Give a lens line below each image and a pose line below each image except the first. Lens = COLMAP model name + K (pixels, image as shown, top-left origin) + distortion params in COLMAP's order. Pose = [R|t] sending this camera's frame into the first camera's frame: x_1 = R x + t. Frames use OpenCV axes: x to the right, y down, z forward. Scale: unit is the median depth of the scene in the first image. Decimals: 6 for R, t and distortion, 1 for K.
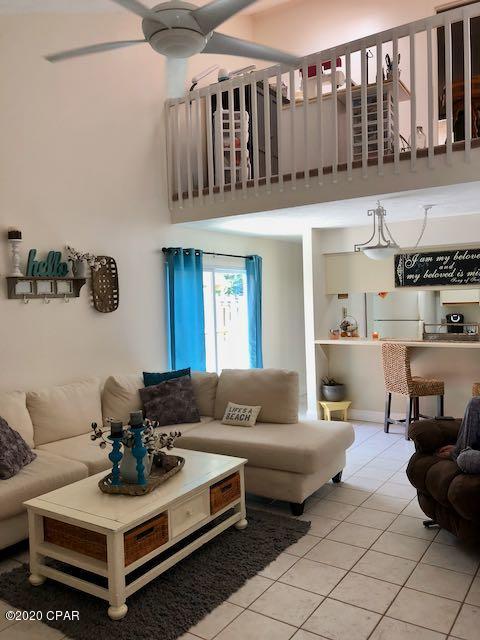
lens RADIAL K [[527.4, 0, 243.1], [0, 527.4, 318.9], [0, 0, 1]] dist [0.027802, -0.031059]
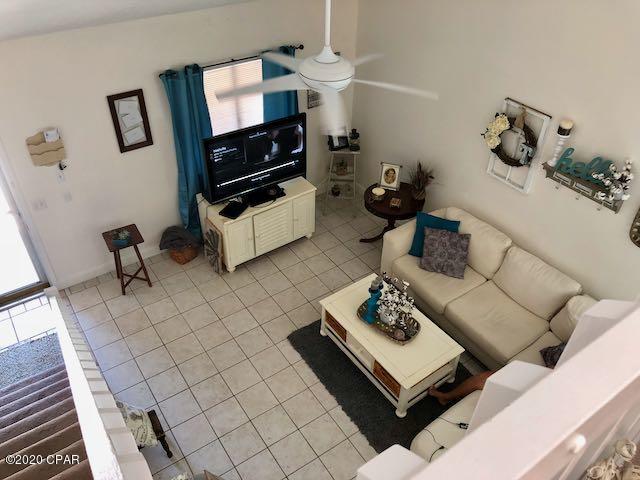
lens RADIAL K [[527.4, 0, 319.8], [0, 527.4, 235.7], [0, 0, 1]] dist [0.027802, -0.031059]
pose [[-0.372940, 0.594316, -0.712534, 0.582983], [-0.042301, 0.756247, 0.652917, -0.619394], [0.926891, 0.273640, -0.256894, 0.811597]]
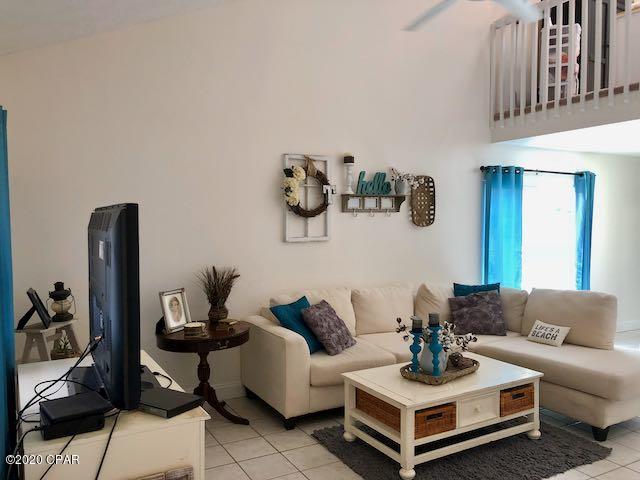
lens RADIAL K [[527.4, 0, 318.8], [0, 527.4, 239.0], [0, 0, 1]] dist [0.027802, -0.031059]
pose [[0.885914, 0.047345, -0.461427, 0.066110], [-0.043515, 0.998873, 0.018944, 0.002988], [0.461804, 0.003296, 0.886976, -0.092026]]
